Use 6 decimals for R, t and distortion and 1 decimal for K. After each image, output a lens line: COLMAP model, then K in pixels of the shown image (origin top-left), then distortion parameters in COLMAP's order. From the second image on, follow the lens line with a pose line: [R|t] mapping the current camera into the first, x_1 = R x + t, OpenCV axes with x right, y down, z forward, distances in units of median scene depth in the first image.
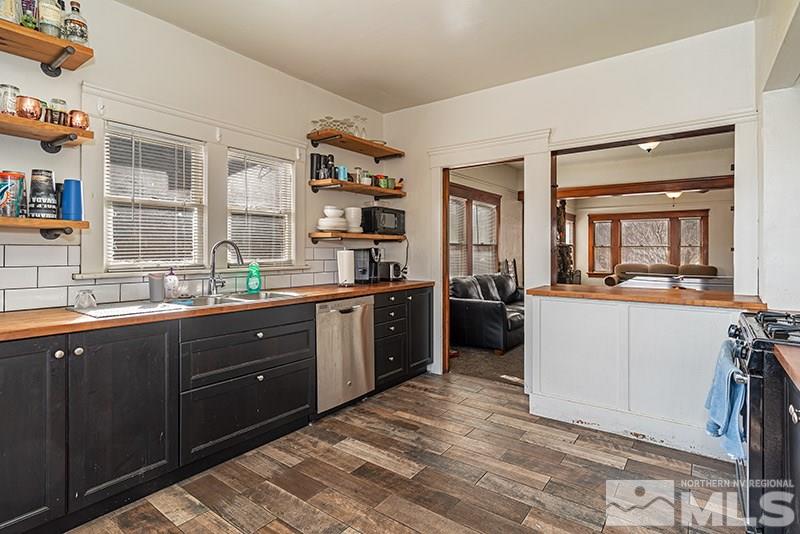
lens RADIAL K [[415.7, 0, 398.0], [0, 415.7, 259.9], [0, 0, 1]] dist [0.002490, 0.000337]
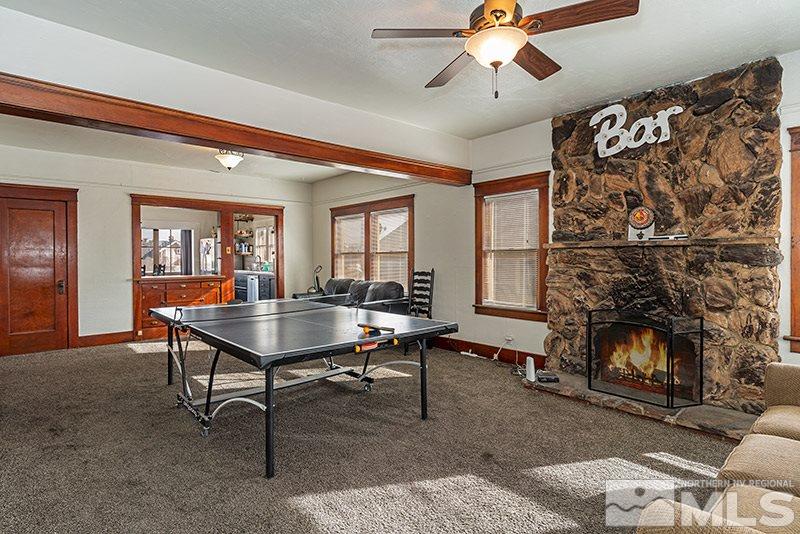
lens RADIAL K [[415.7, 0, 399.8], [0, 415.7, 261.8], [0, 0, 1]] dist [0.002490, 0.000337]
pose [[-0.203539, 0.012548, -0.978986, 0.754135], [-0.016445, 0.999733, 0.016233, -0.020235], [0.978929, 0.019404, -0.203278, 0.799432]]
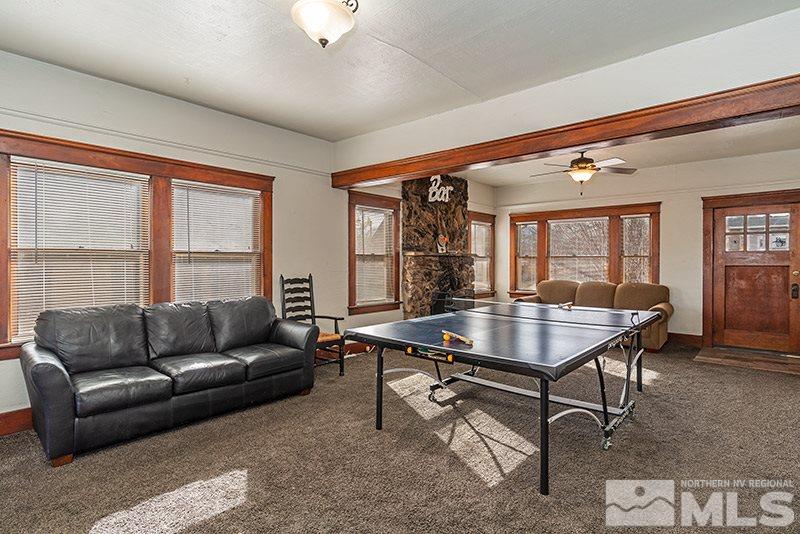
lens RADIAL K [[415.7, 0, 401.1], [0, 415.7, 266.7], [0, 0, 1]] dist [0.002490, 0.000337]
pose [[0.996887, -0.000182, -0.078844, 0.345235], [-0.000837, 0.999917, -0.012894, -0.005341], [0.078839, 0.012920, 0.996804, 0.265491]]
